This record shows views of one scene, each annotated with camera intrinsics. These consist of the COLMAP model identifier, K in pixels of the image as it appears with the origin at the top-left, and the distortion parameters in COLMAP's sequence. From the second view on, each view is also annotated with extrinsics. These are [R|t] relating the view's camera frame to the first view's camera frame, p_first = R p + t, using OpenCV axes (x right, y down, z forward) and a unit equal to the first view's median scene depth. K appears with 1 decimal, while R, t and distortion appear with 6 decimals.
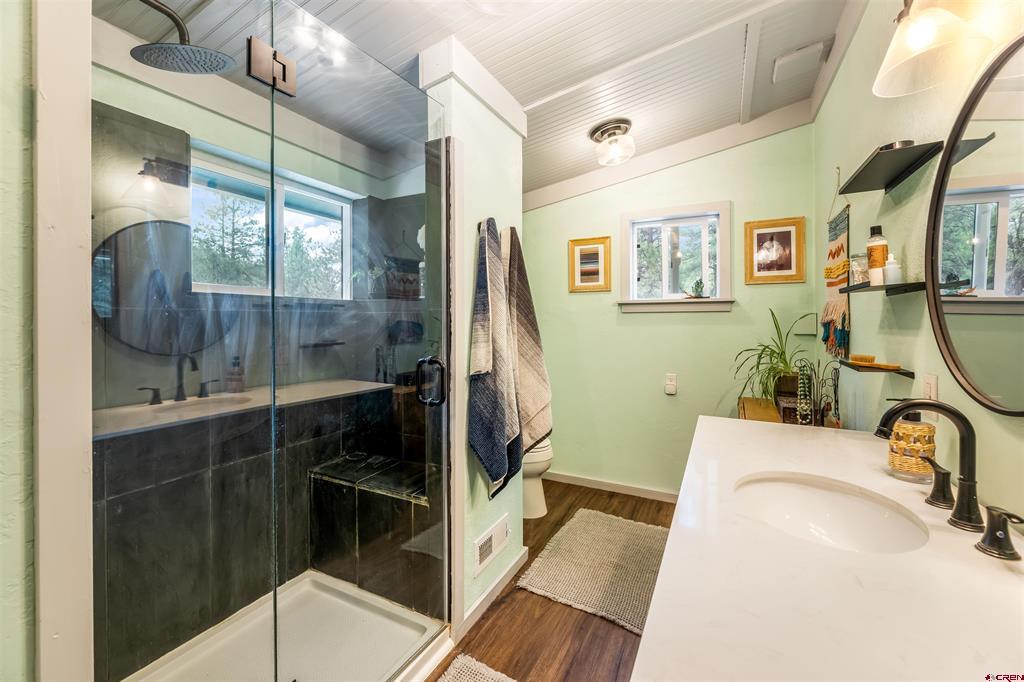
lens RADIAL K [[425.2, 0, 510.9], [0, 425.2, 321.9], [0, 0, 1]] dist [-0.001250, -0.000065]
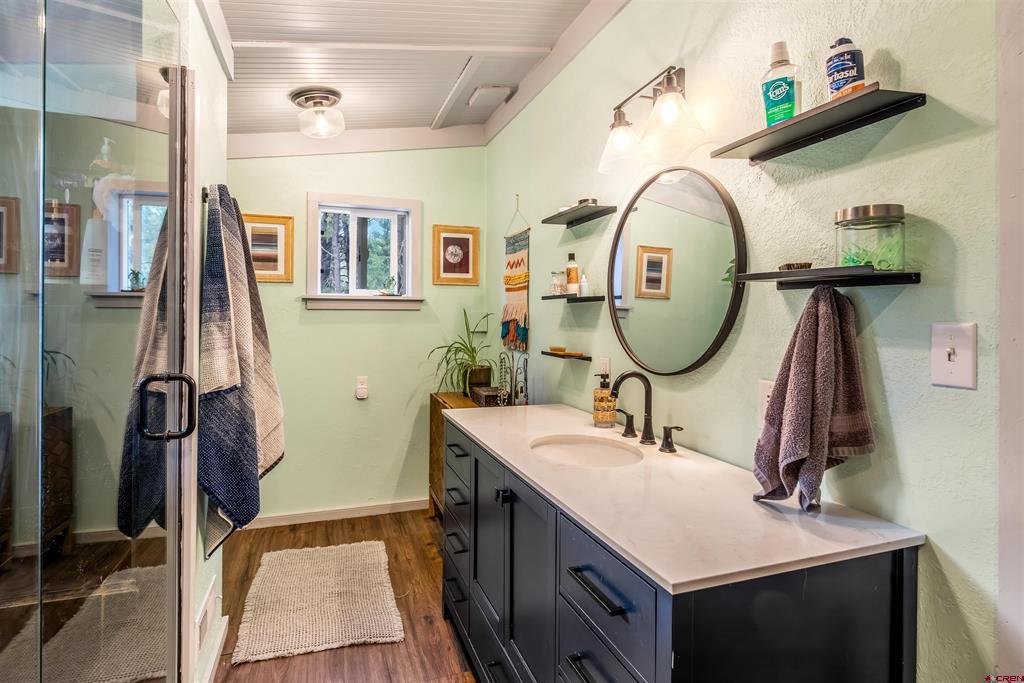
lens RADIAL K [[525.3, 0, 510.4], [0, 525.3, 317.8], [0, 0, 1]] dist [0.000940, 0.000326]
pose [[0.681968, 0.003763, 0.731372, -0.306519], [-0.003939, 0.999991, -0.001472, -0.006468], [-0.731371, -0.001877, 0.681977, -0.015180]]
